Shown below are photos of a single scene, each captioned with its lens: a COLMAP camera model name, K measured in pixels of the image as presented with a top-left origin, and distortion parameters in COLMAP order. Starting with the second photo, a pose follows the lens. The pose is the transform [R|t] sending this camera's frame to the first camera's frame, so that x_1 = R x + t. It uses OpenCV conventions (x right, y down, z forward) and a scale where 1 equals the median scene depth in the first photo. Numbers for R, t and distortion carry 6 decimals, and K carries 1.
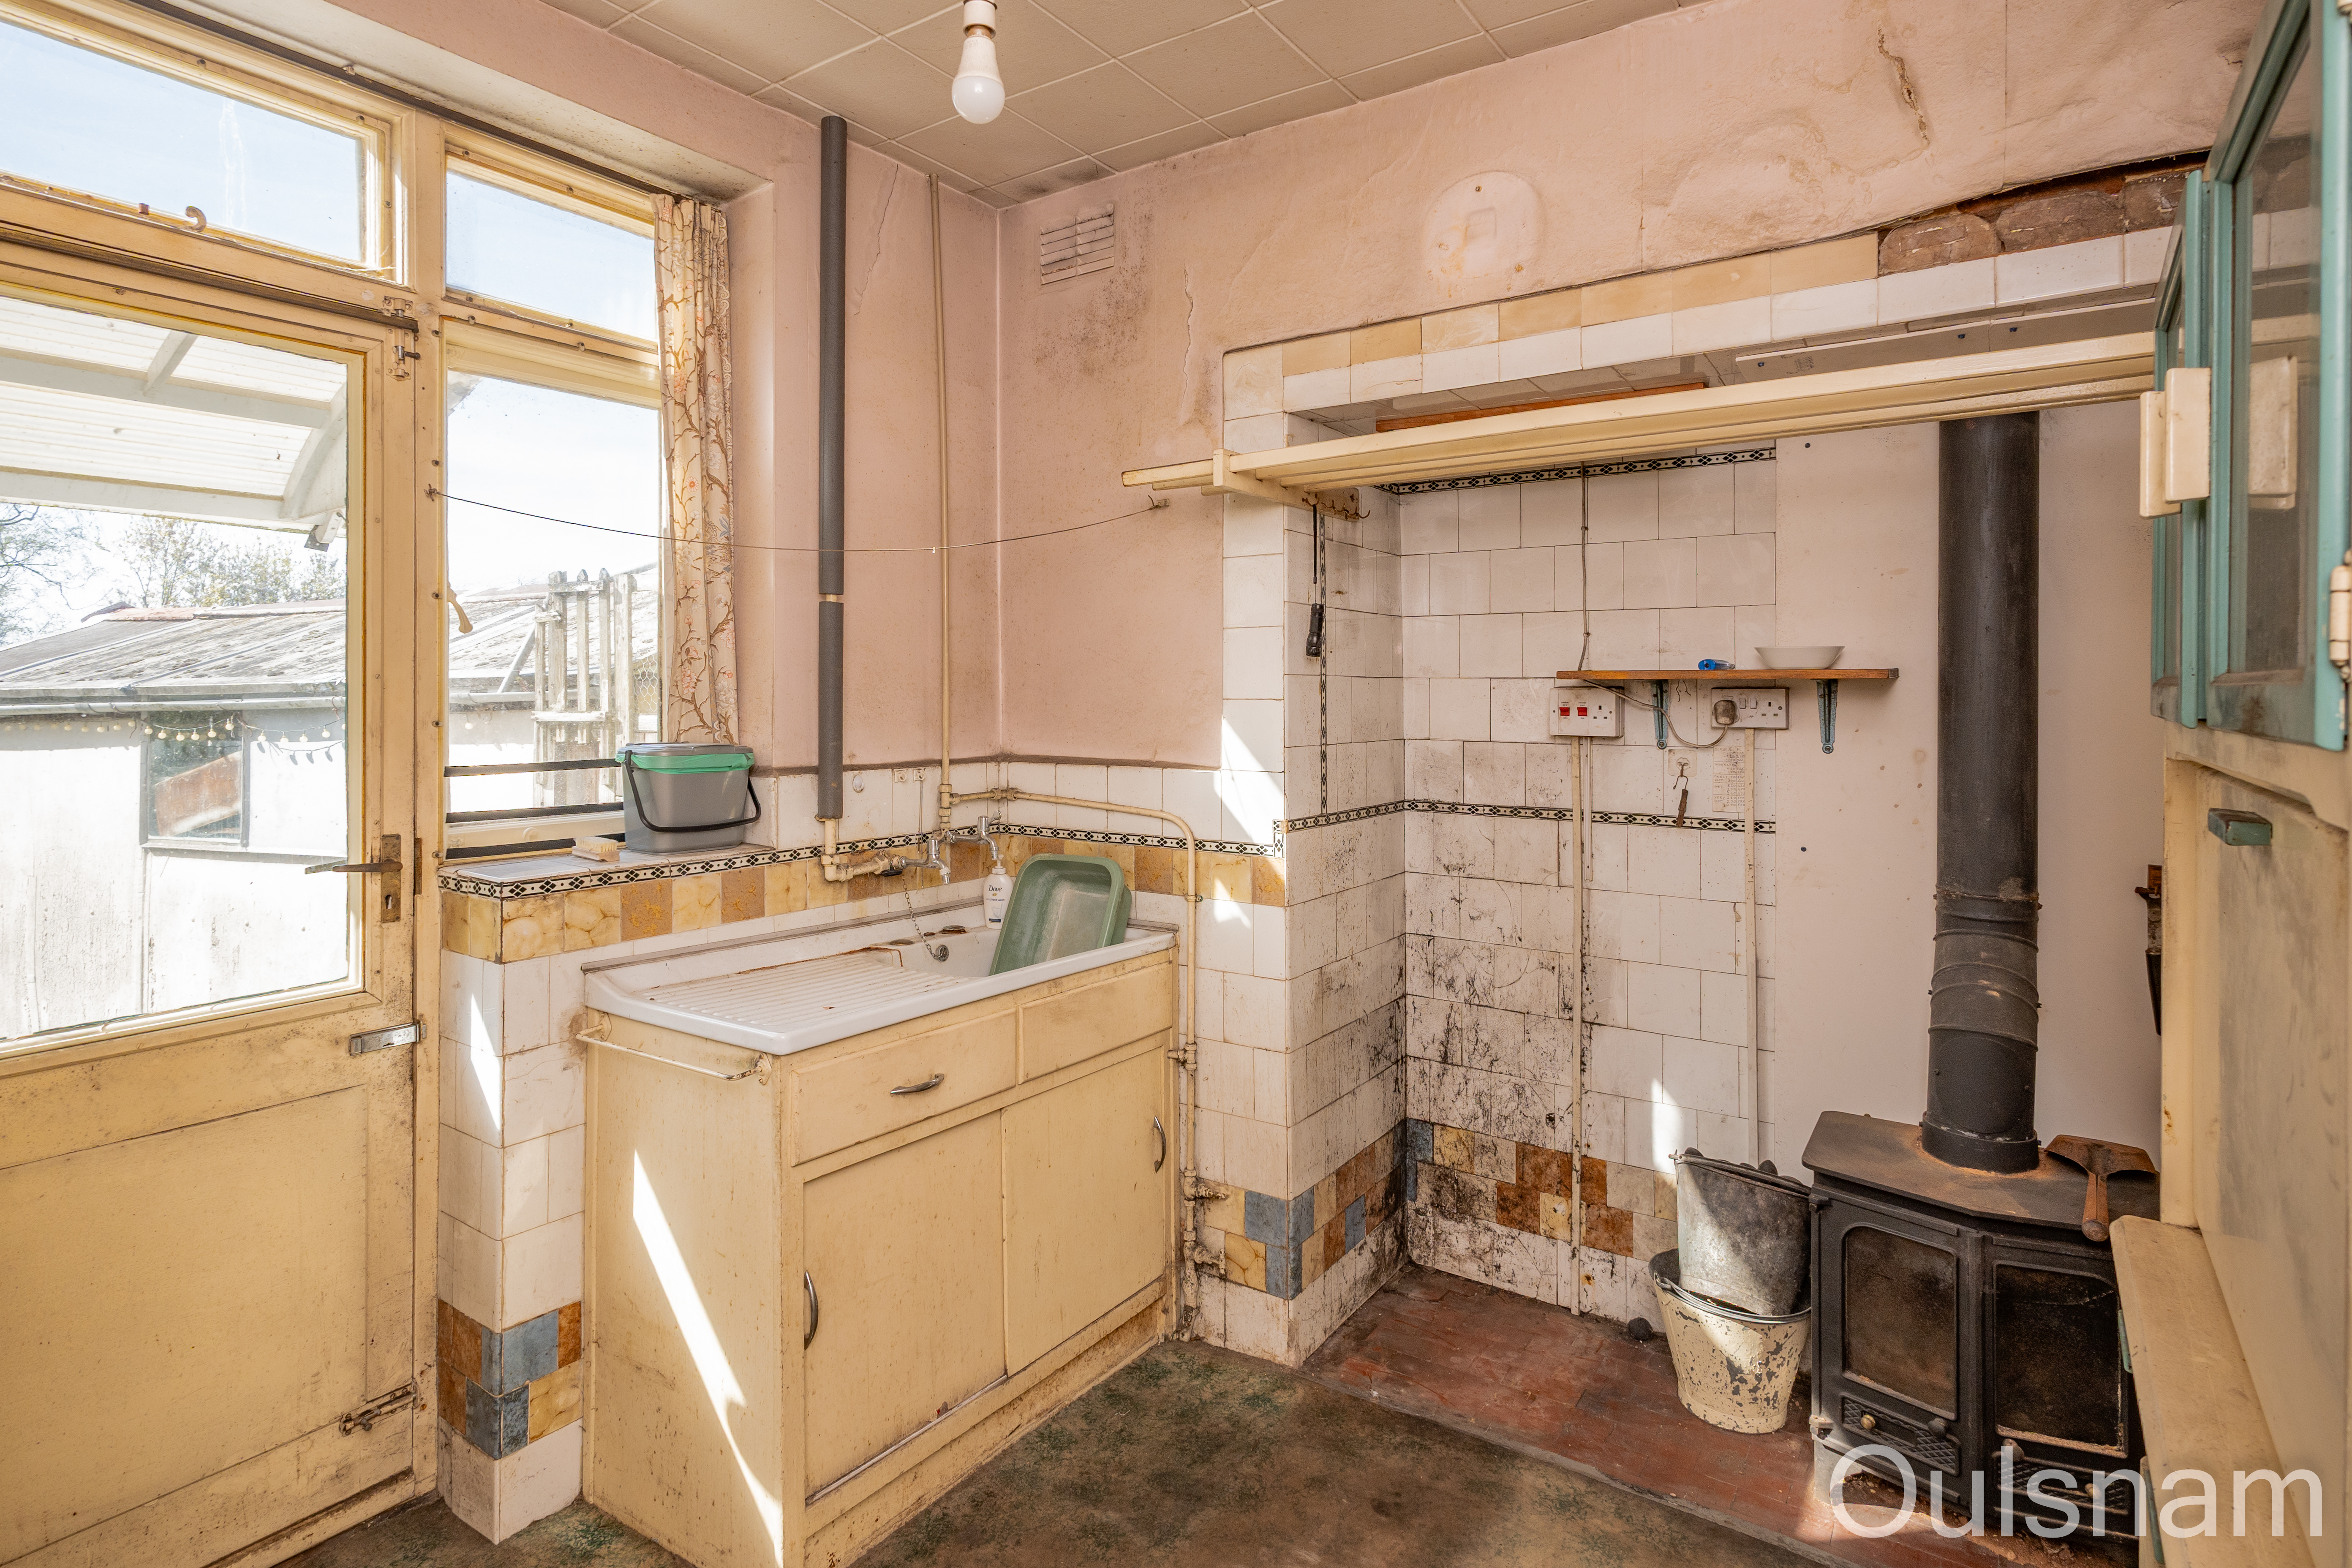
lens RADIAL K [[1158.9, 0, 1169.1], [0, 1158.9, 677.0], [0, 0, 1]] dist [-0.001233, 0.000003]
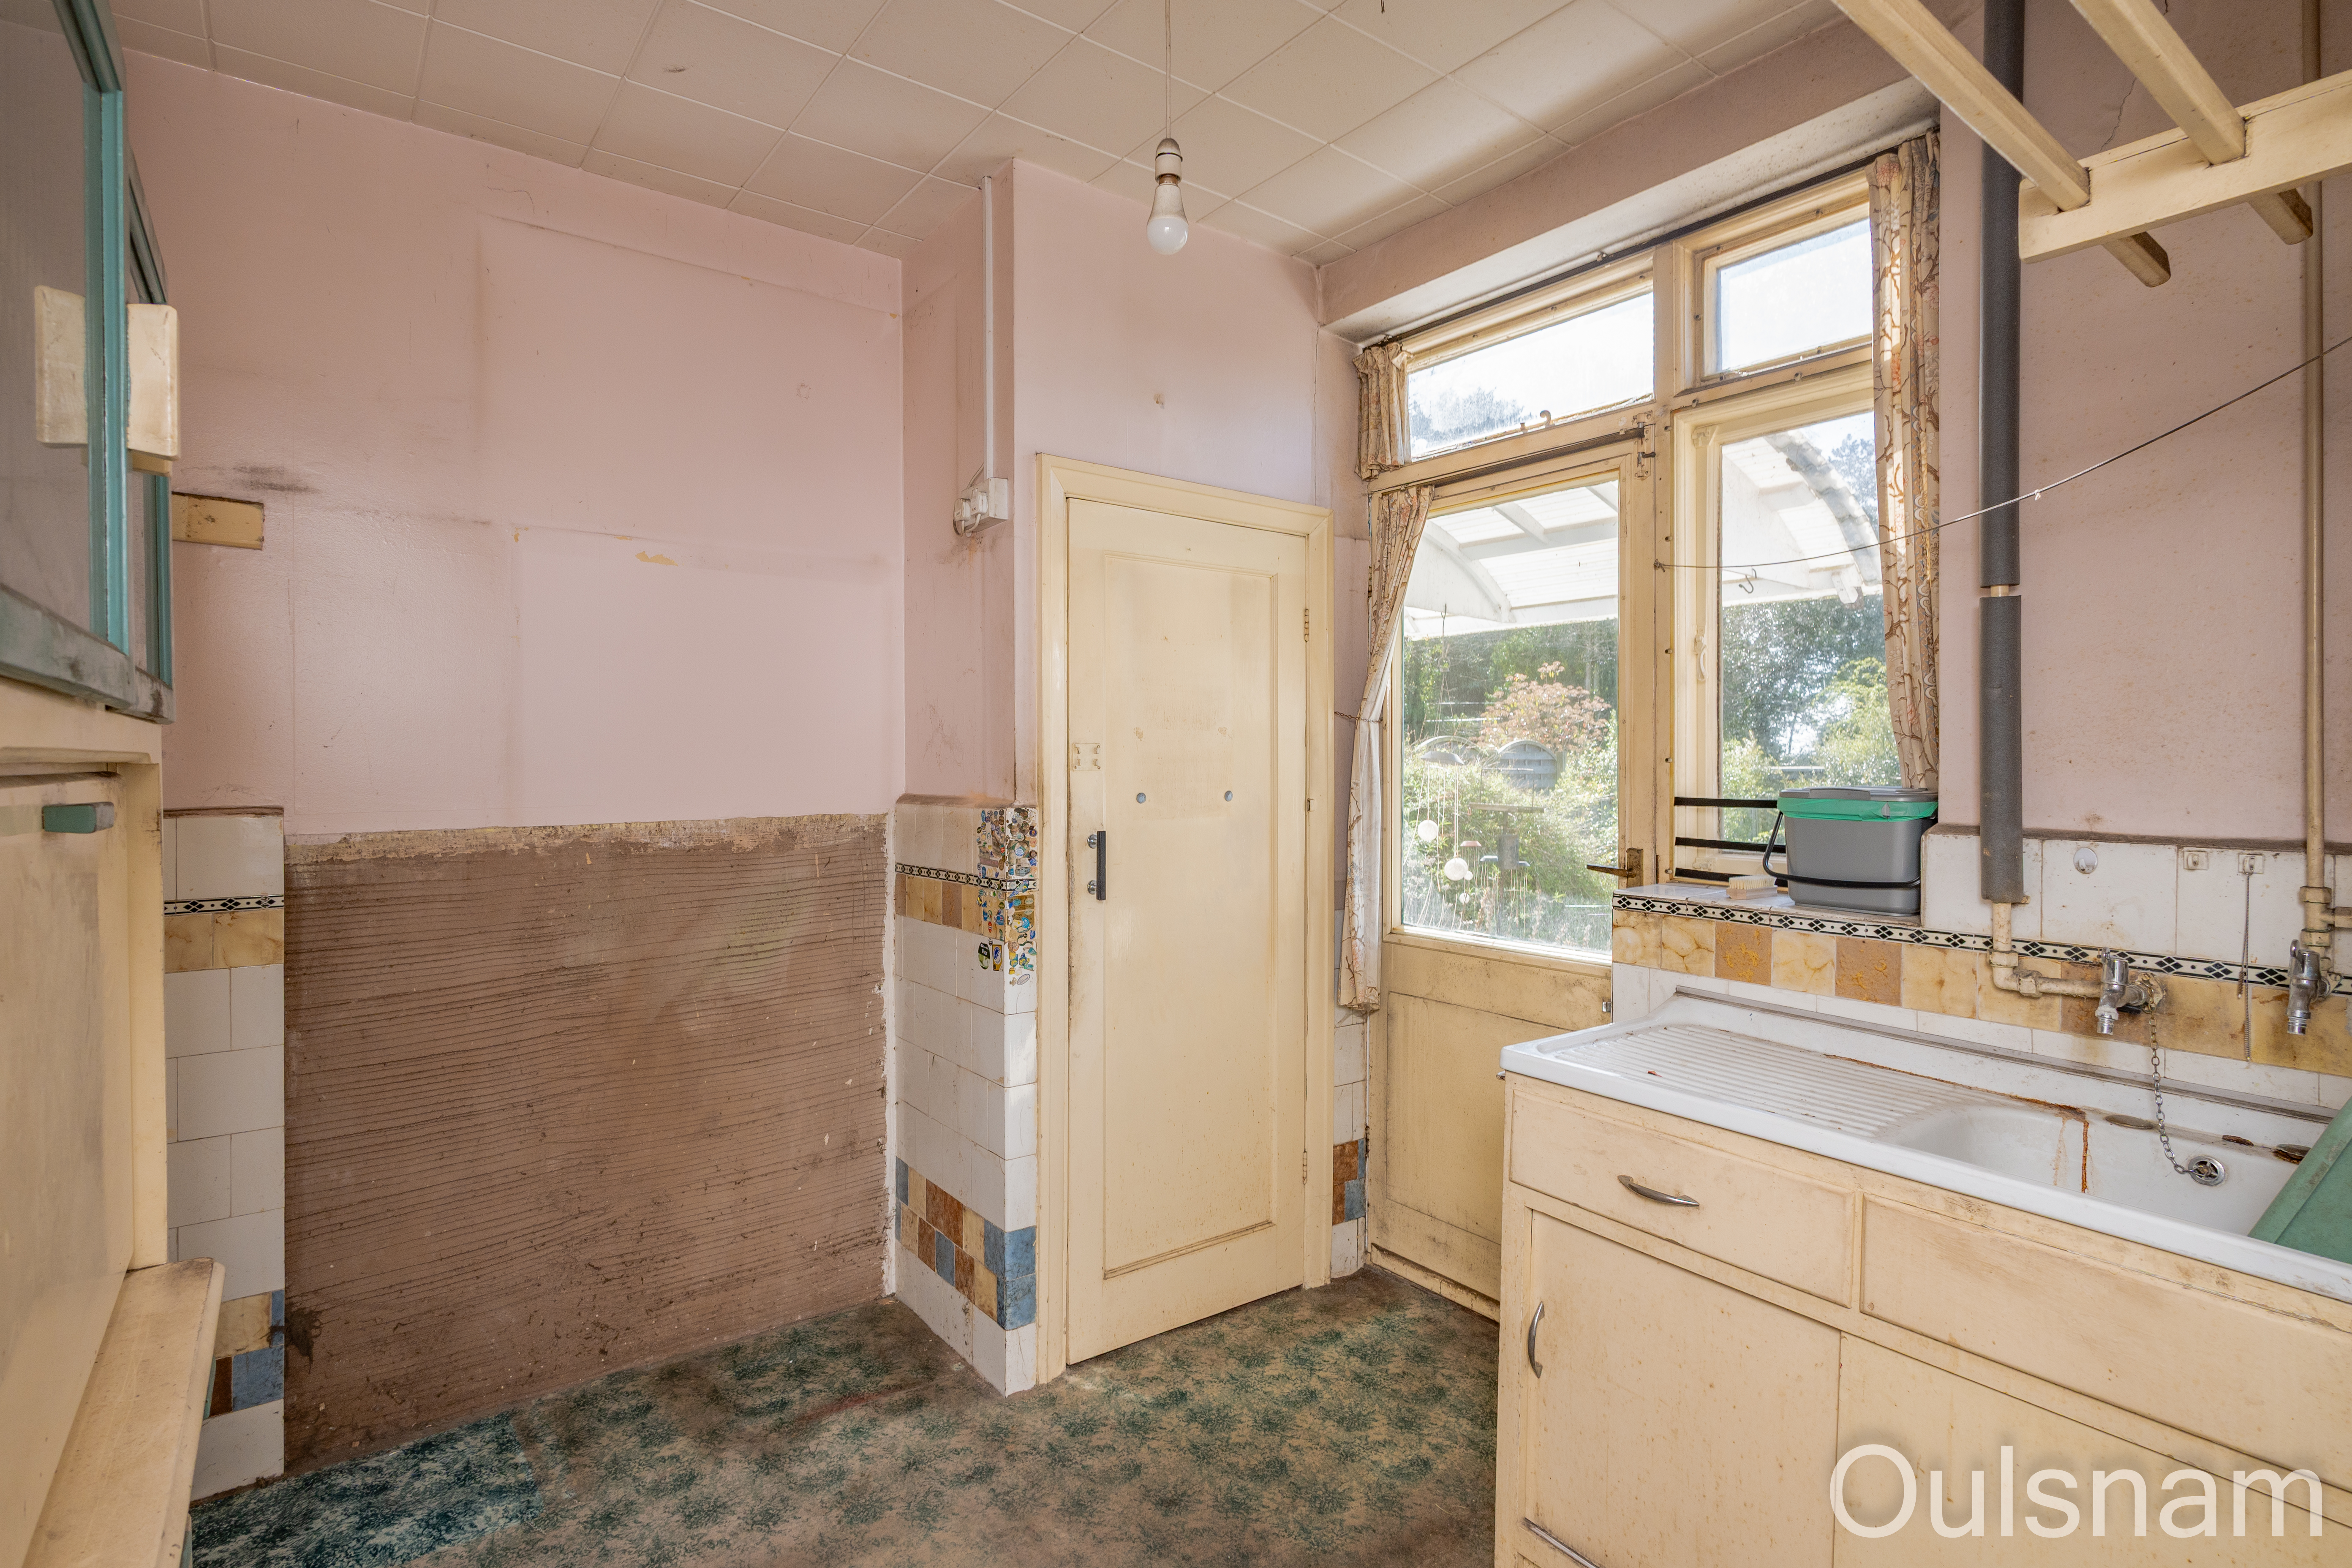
lens RADIAL K [[1188.6, 0, 1172.6], [0, 1188.6, 755.1], [0, 0, 1]] dist [-0.003418, -0.000268]
pose [[-0.306043, -0.002874, -0.952013, 0.630077], [0.012661, 0.999895, -0.007089, 0.035227], [0.951933, -0.014223, -0.305975, 0.834366]]
